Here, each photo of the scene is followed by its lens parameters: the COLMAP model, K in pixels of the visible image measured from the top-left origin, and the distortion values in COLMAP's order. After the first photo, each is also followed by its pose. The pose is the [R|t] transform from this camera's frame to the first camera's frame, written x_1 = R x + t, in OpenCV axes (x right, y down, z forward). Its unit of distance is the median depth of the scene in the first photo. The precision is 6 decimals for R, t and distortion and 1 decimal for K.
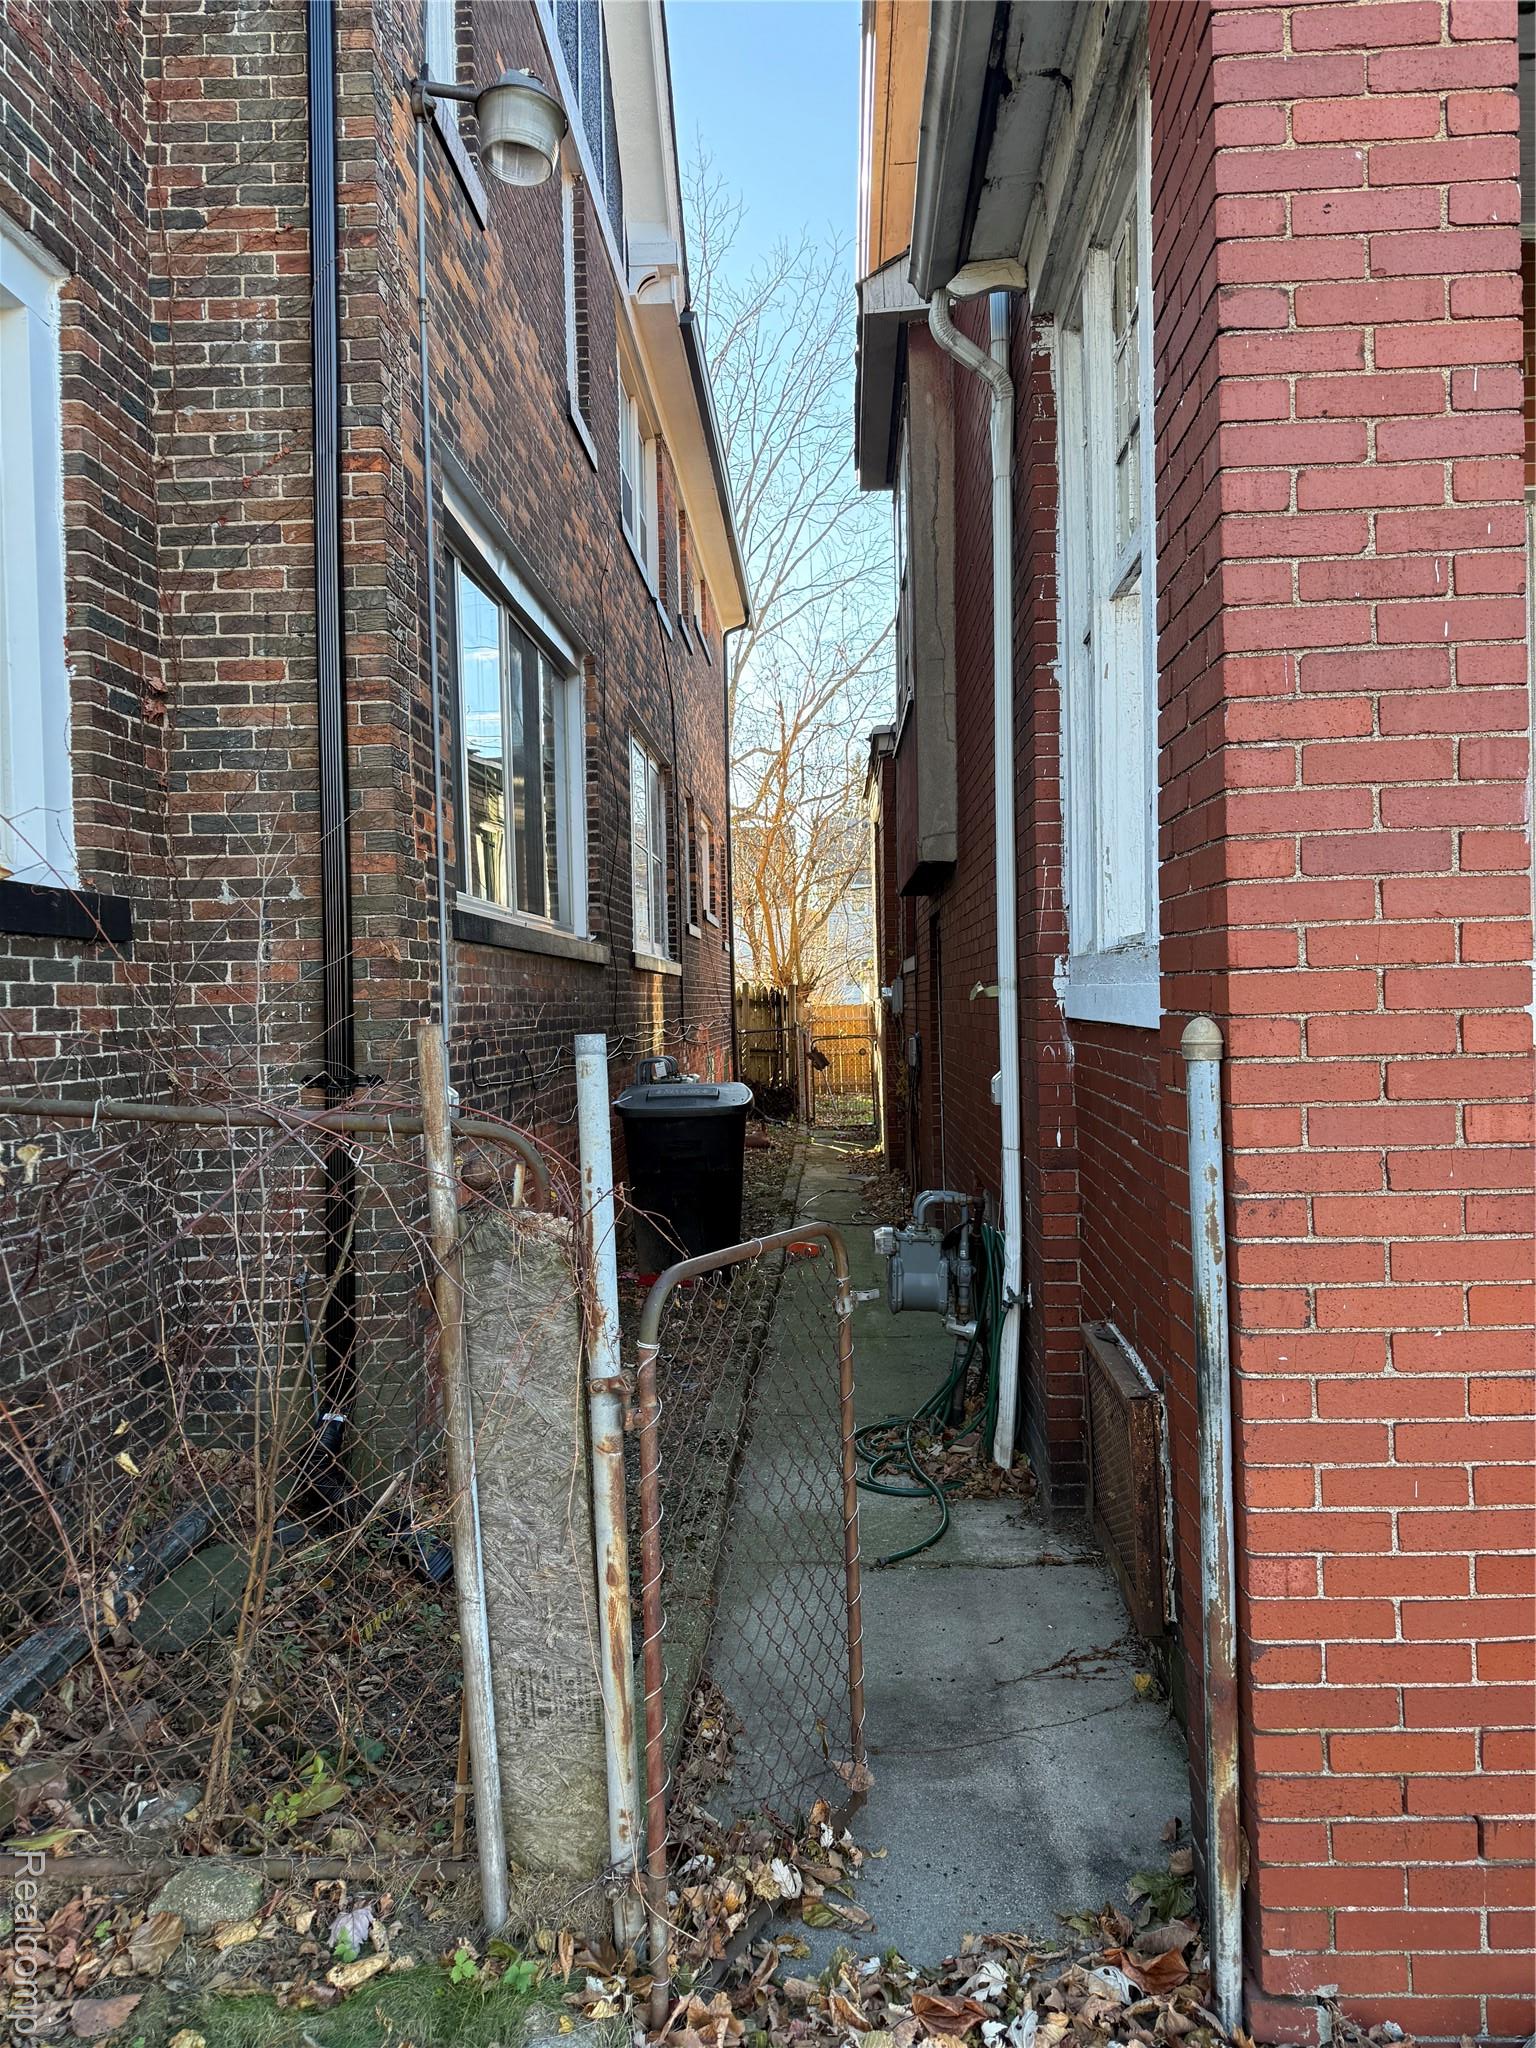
lens RADIAL K [[1442.6, 0, 787.9], [0, 1442.6, 1023.1], [0, 0, 1]] dist [0.039702, -0.037439]
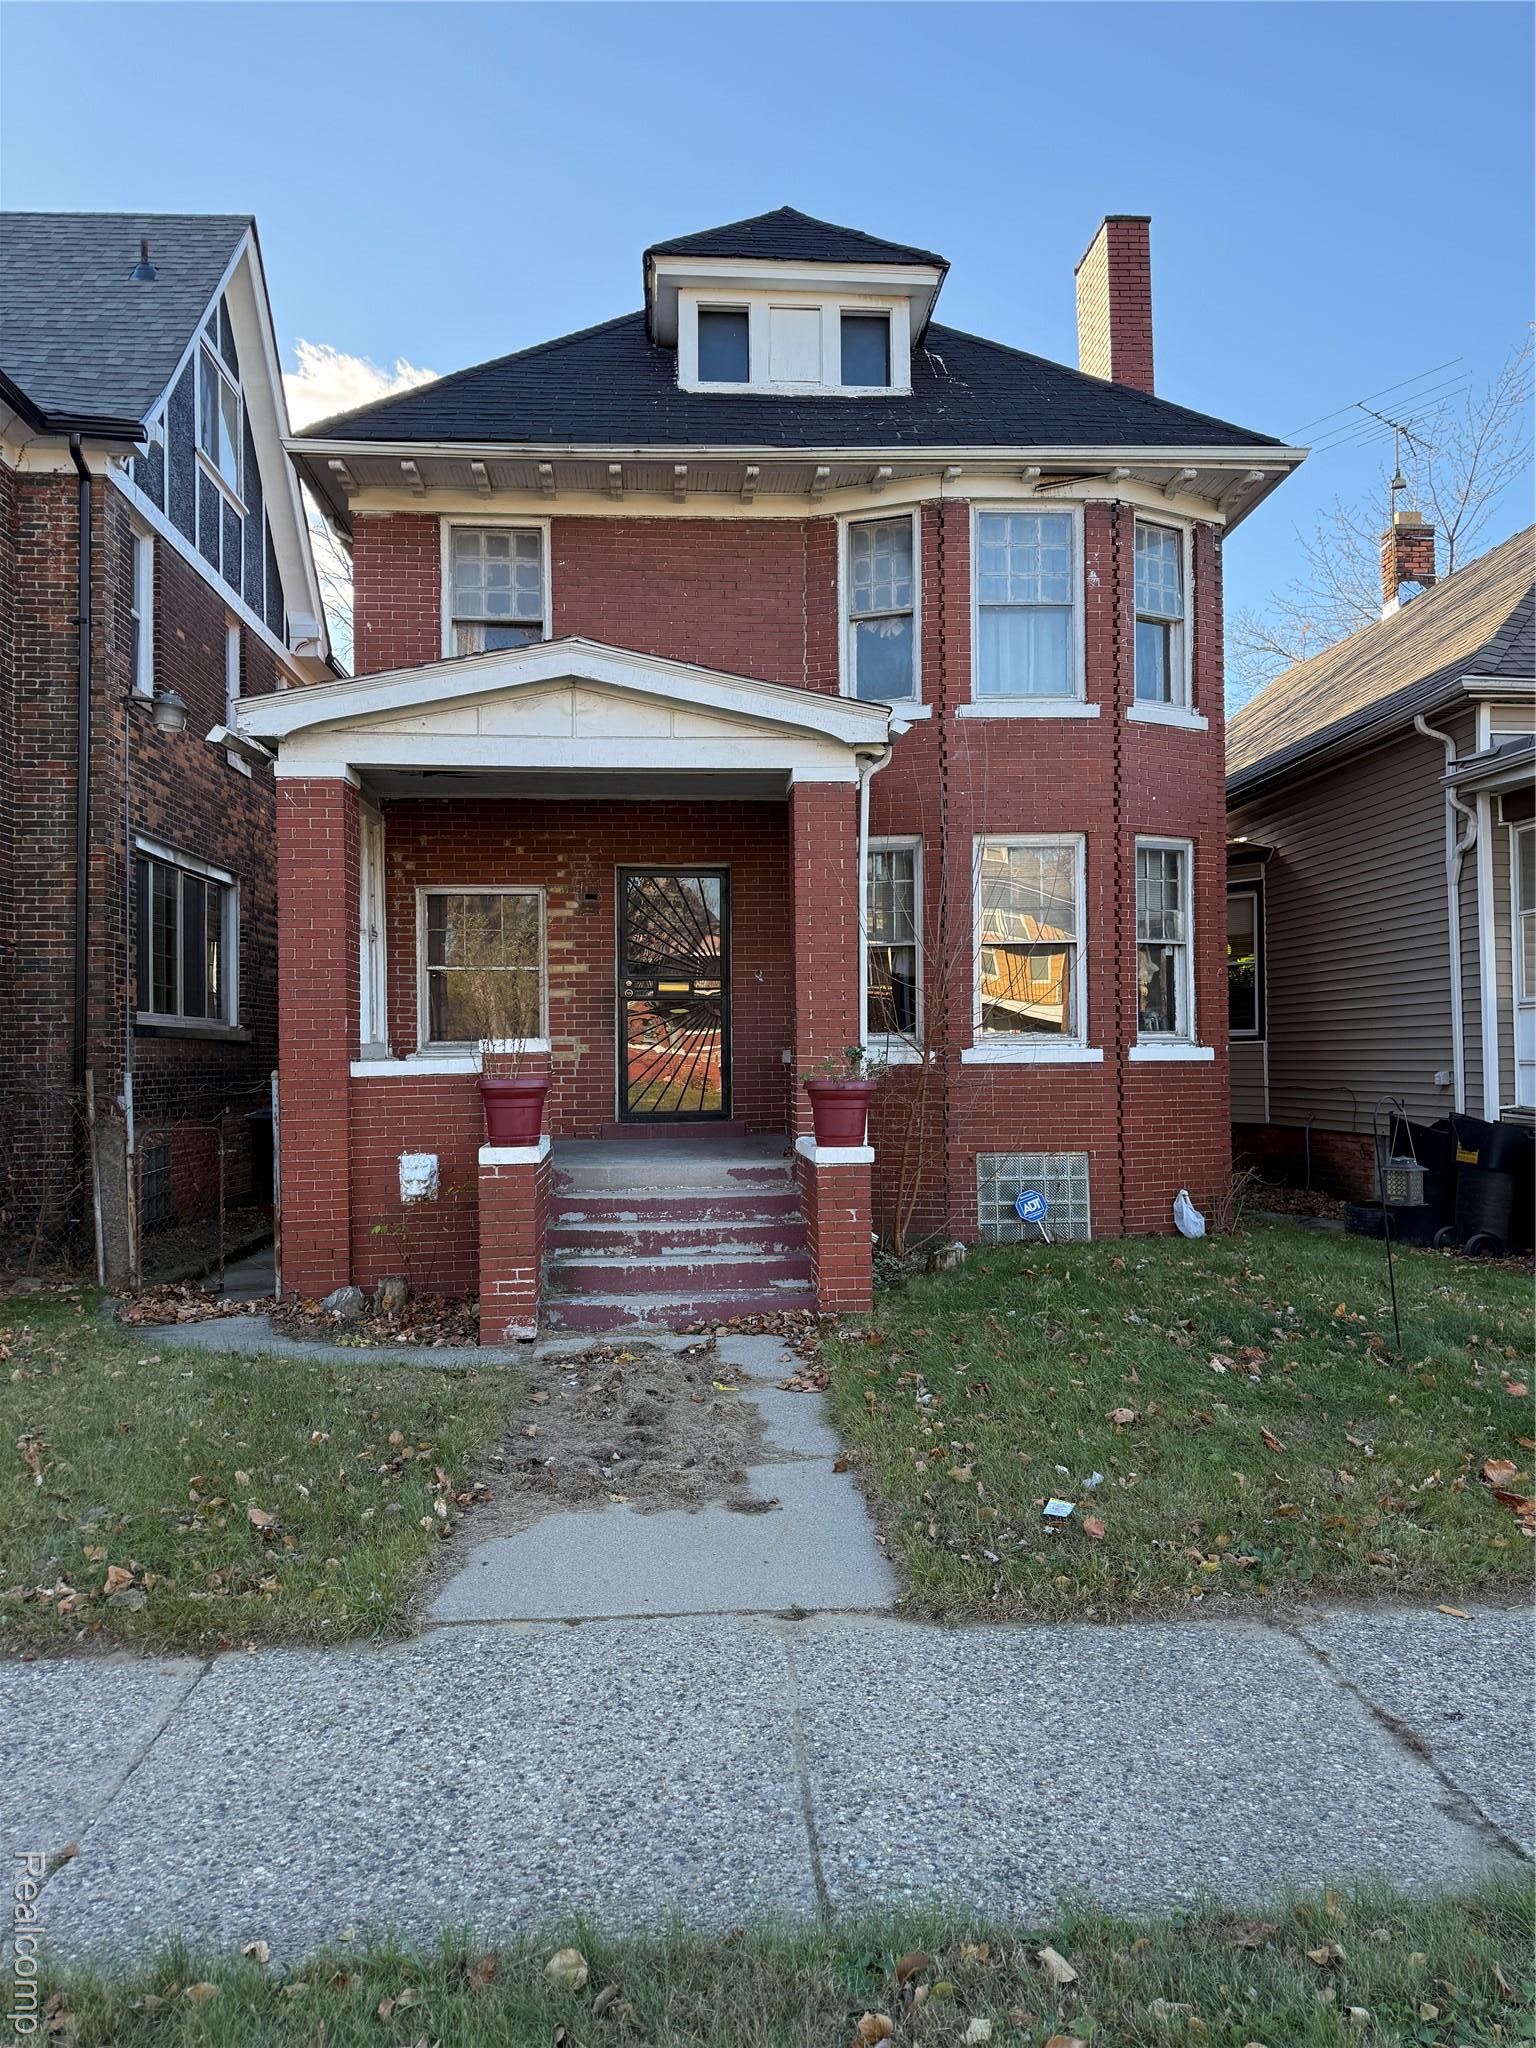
lens RADIAL K [[1442.6, 0, 758.6], [0, 1442.6, 1026.0], [0, 0, 1]] dist [0.039702, -0.037439]
pose [[0.995037, 0.013424, 0.098597, 0.645357], [-0.009820, 0.999269, -0.036940, 0.004691], [-0.099020, 0.035789, 0.994442, -1.725299]]
